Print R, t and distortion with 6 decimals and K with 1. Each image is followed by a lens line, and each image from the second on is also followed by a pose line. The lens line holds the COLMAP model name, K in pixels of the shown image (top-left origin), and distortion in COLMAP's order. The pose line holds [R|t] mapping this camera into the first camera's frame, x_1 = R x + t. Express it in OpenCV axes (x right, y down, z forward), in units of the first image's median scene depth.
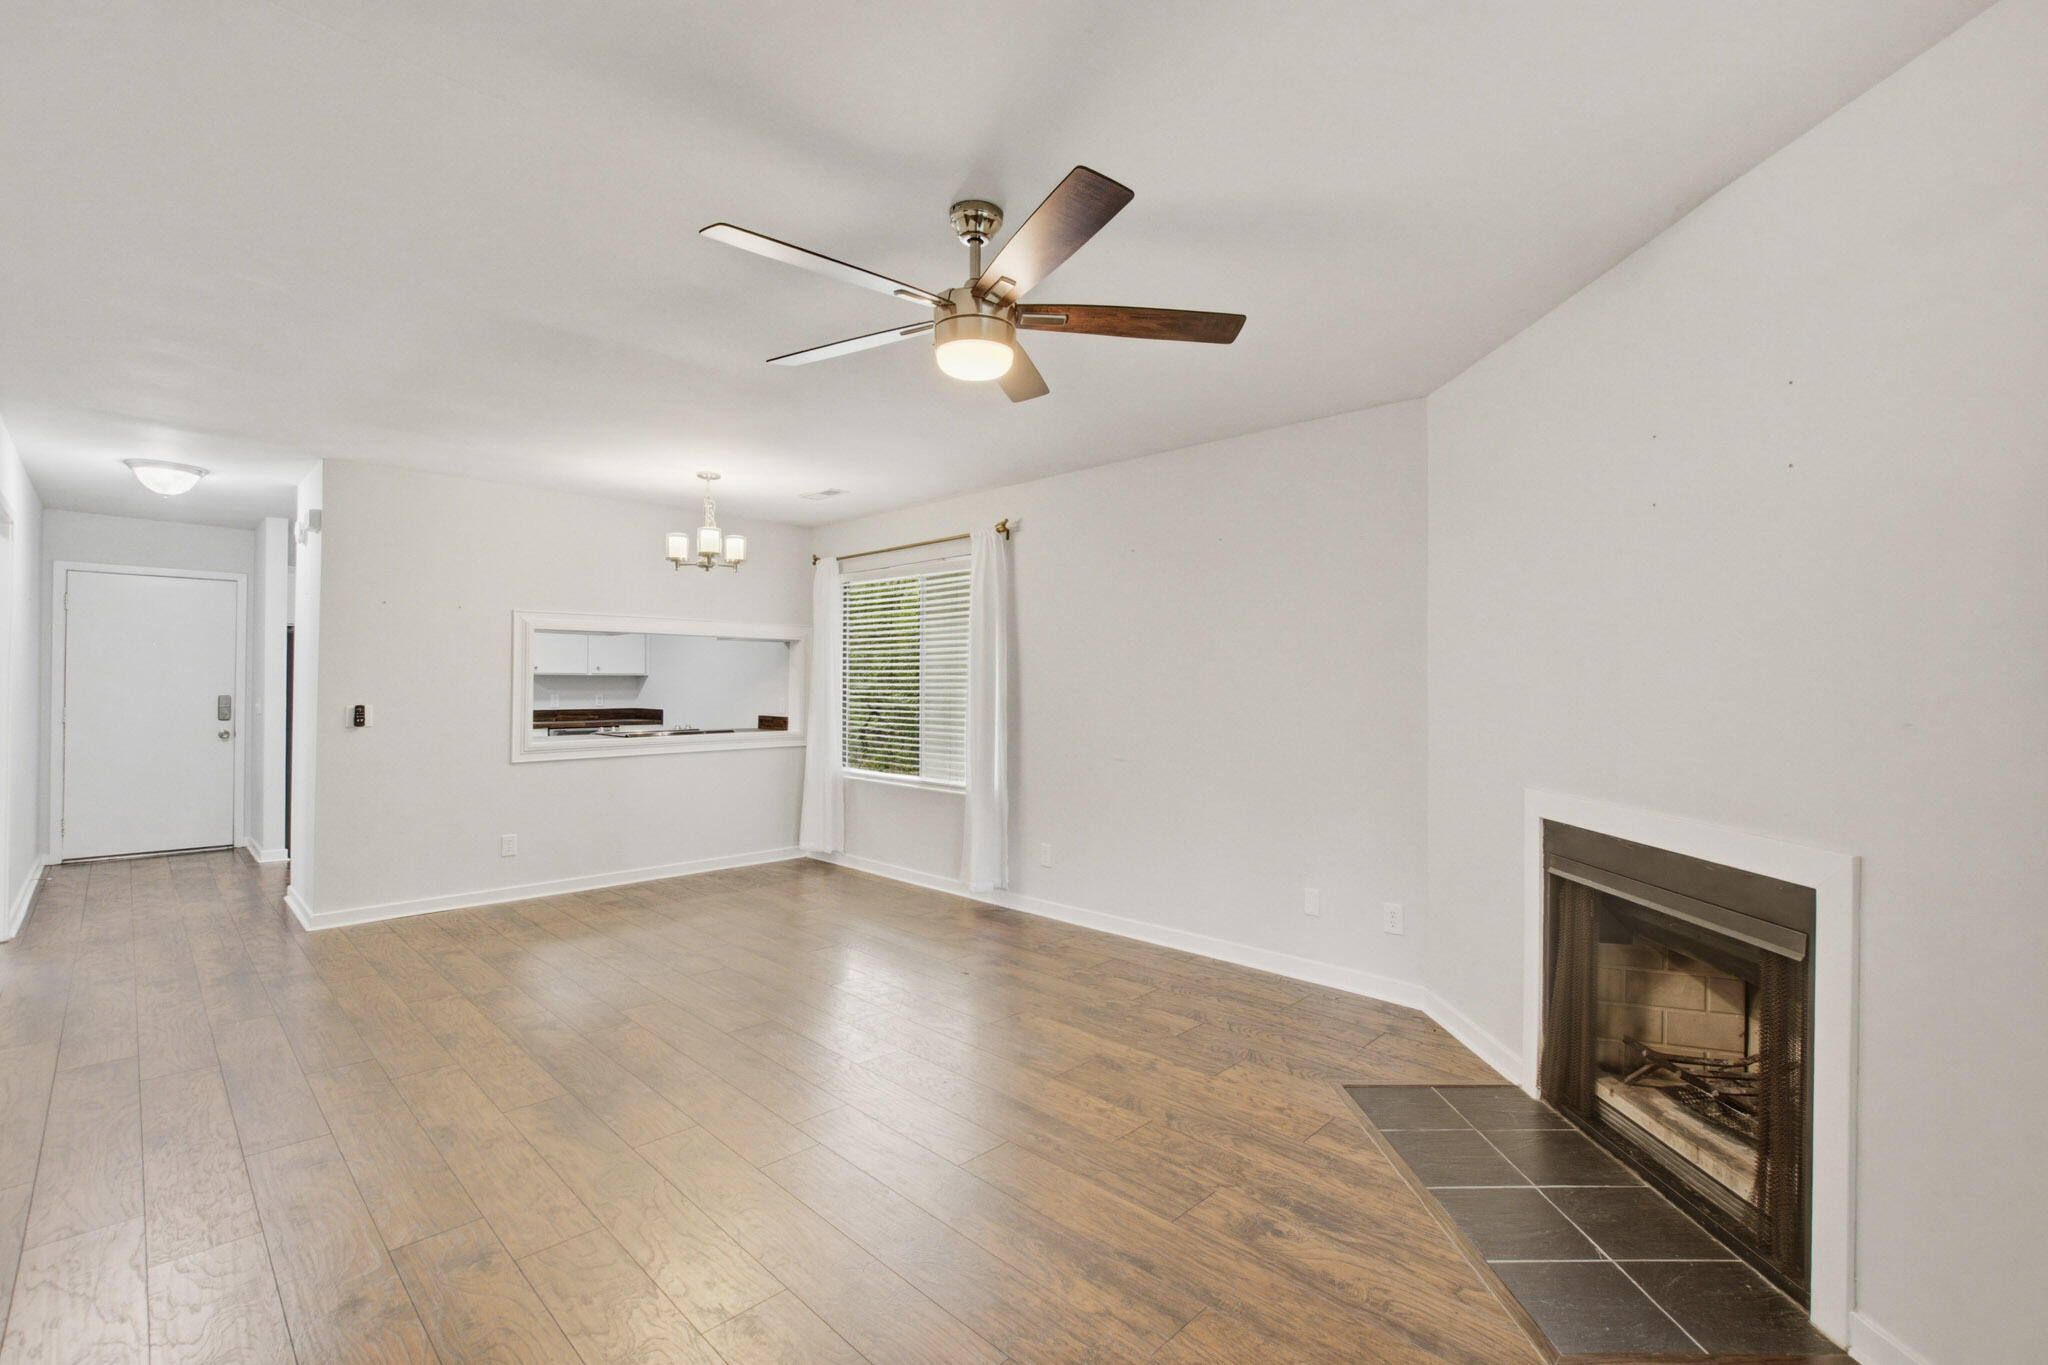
lens RADIAL K [[914.7, 0, 1016.1], [0, 914.7, 677.6], [0, 0, 1]] dist [-0.011933, -0.000083]
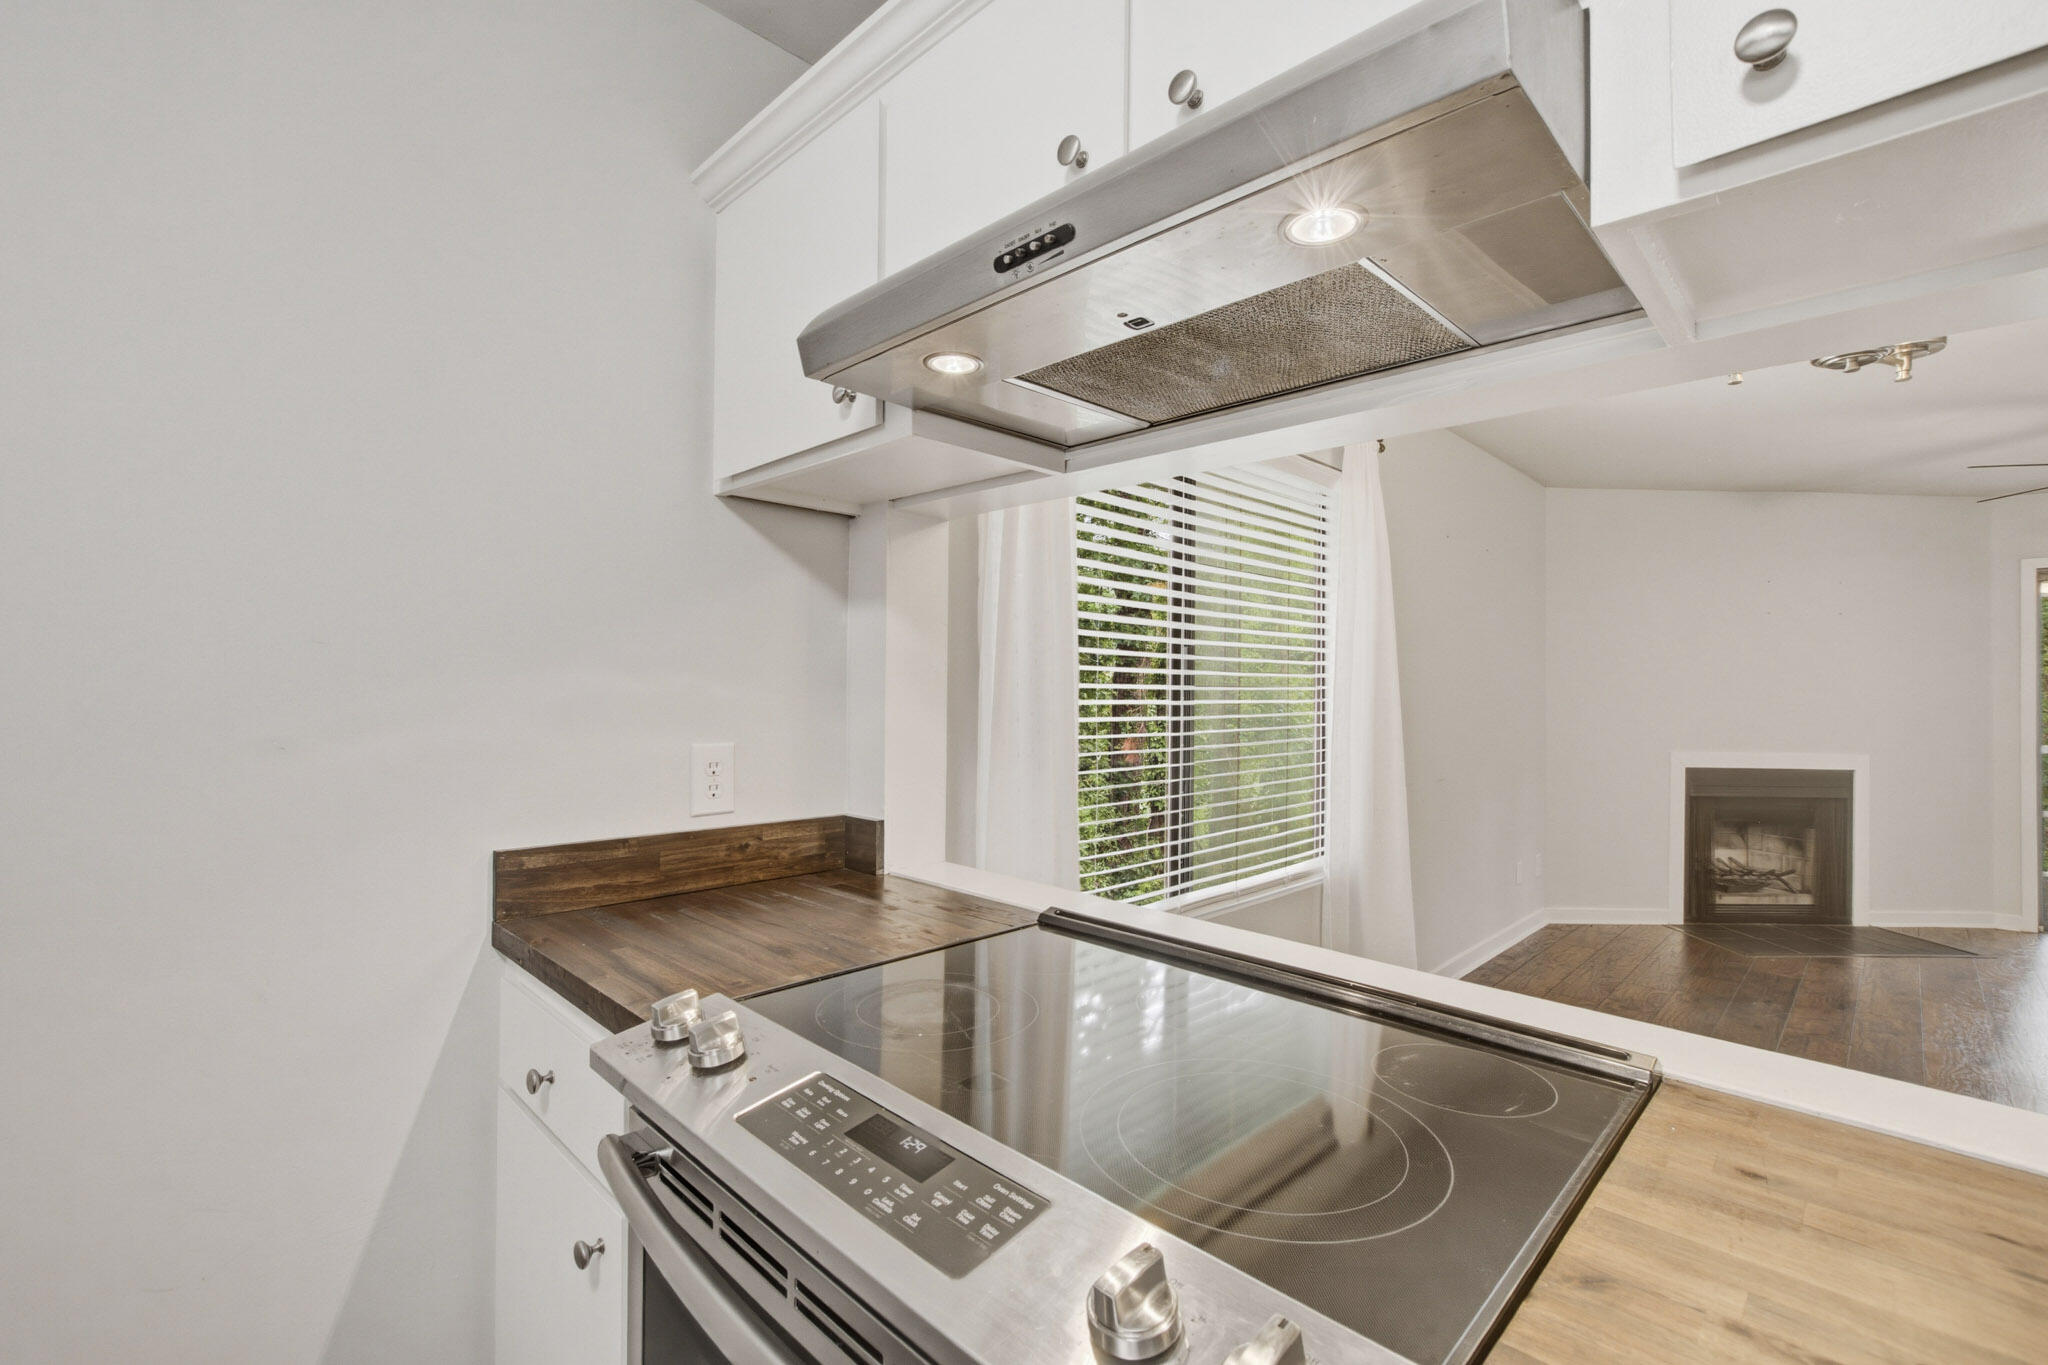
lens RADIAL K [[895.8, 0, 1024.0], [0, 895.8, 682.5], [0, 0, 1]] dist [-0.015148, -0.000181]
pose [[0.002719, -0.004546, 0.999986, -0.674132], [-0.020411, 0.999781, 0.004600, 0.002271], [-0.999788, -0.020423, 0.002626, 1.314720]]
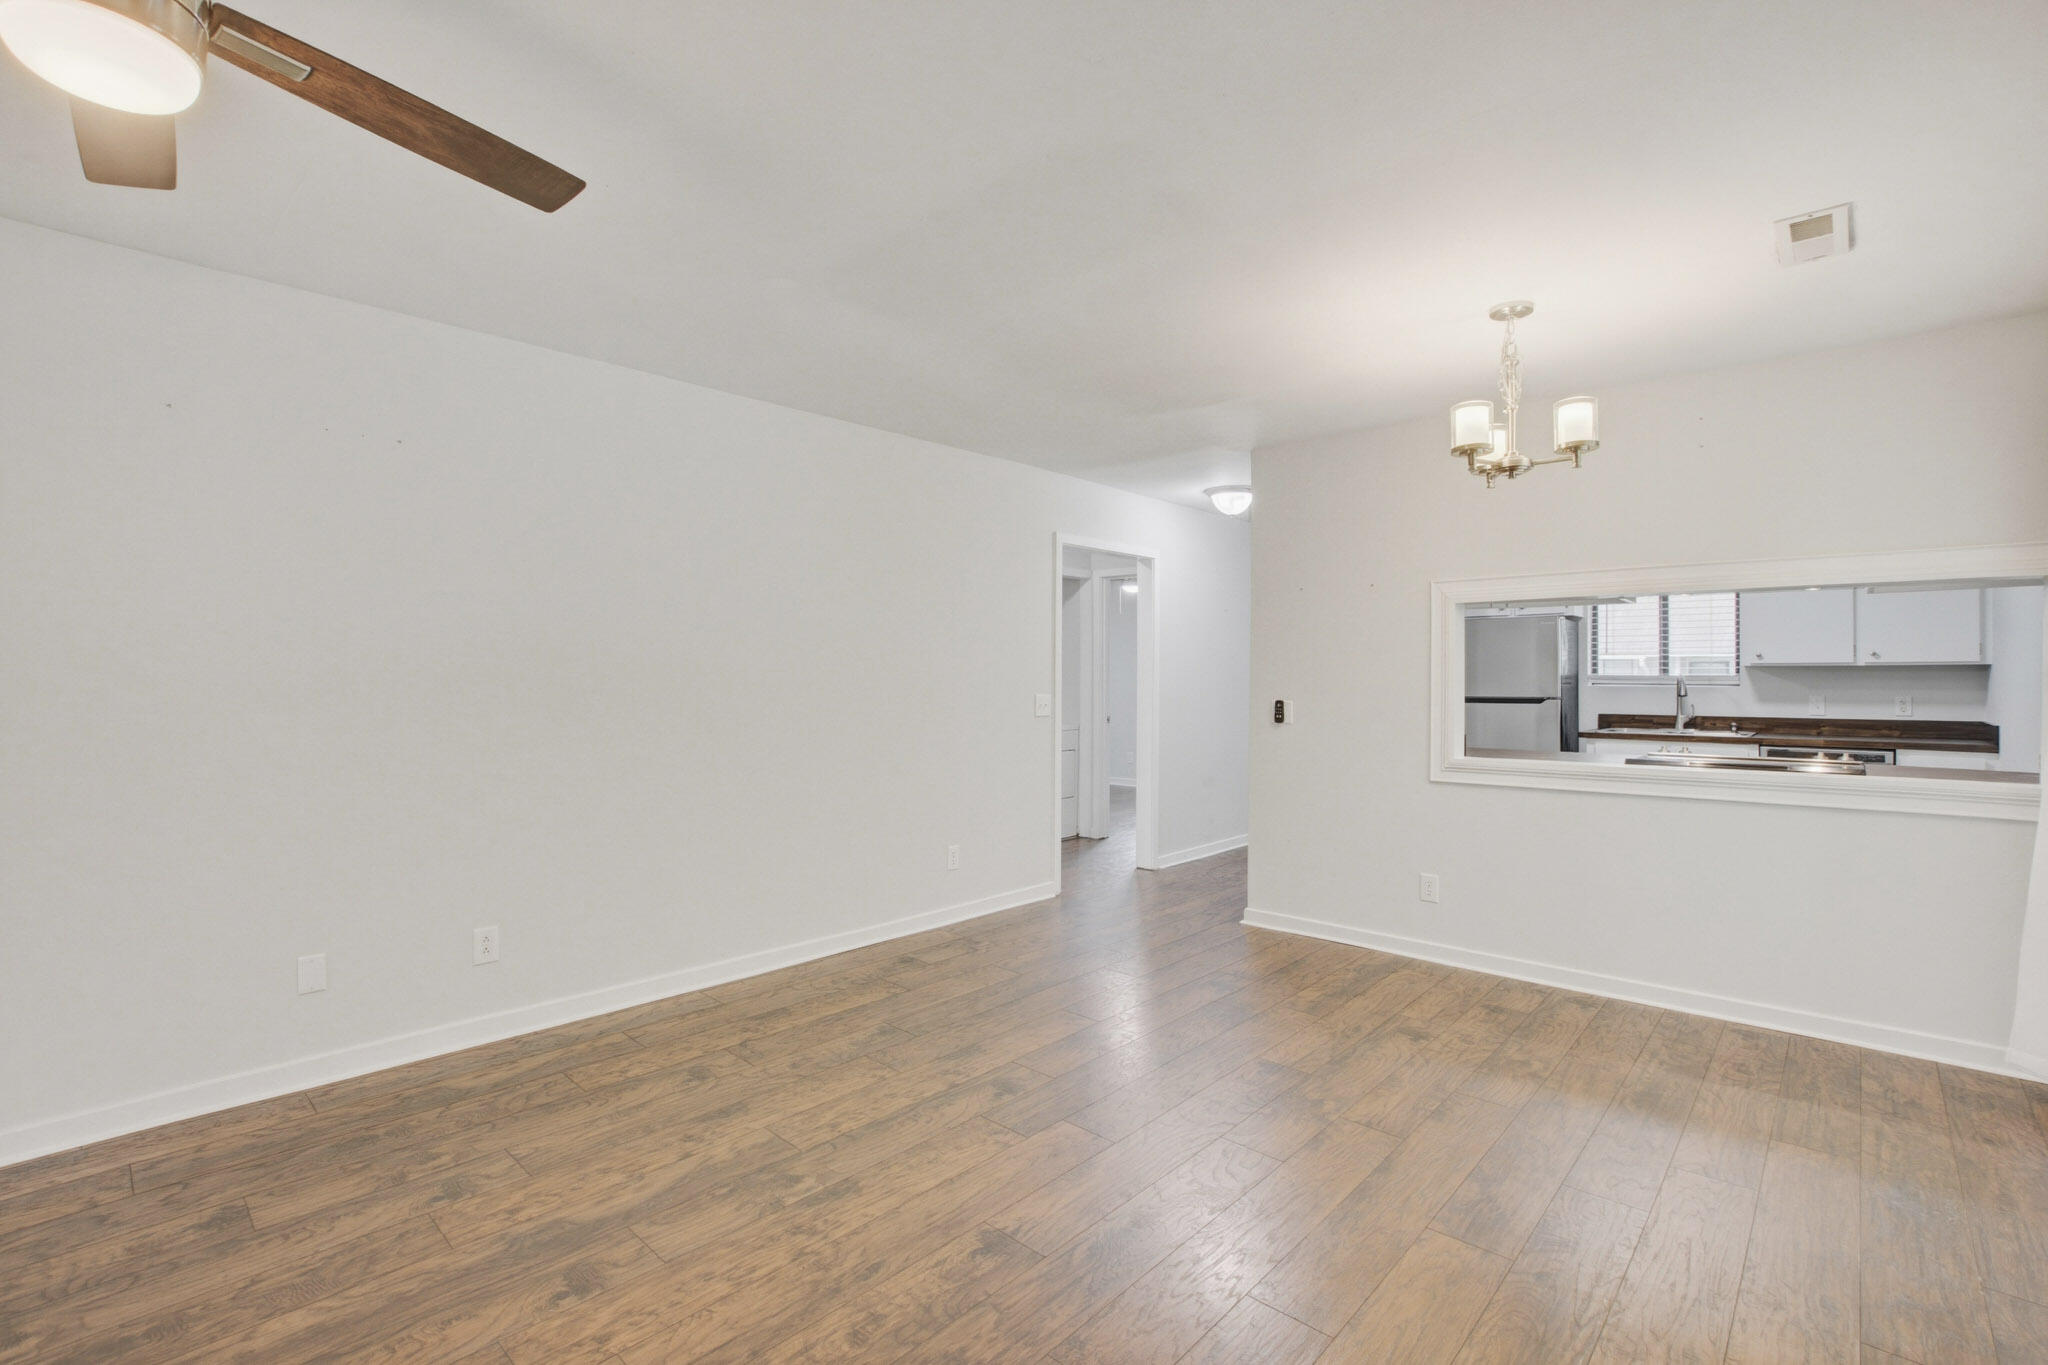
lens RADIAL K [[914.7, 0, 1016.1], [0, 914.7, 677.6], [0, 0, 1]] dist [-0.011933, -0.000083]
pose [[0.033488, -0.002483, -0.999436, 0.218361], [0.004787, 0.999986, -0.002324, 0.007417], [0.999428, -0.004707, 0.033499, 0.681988]]
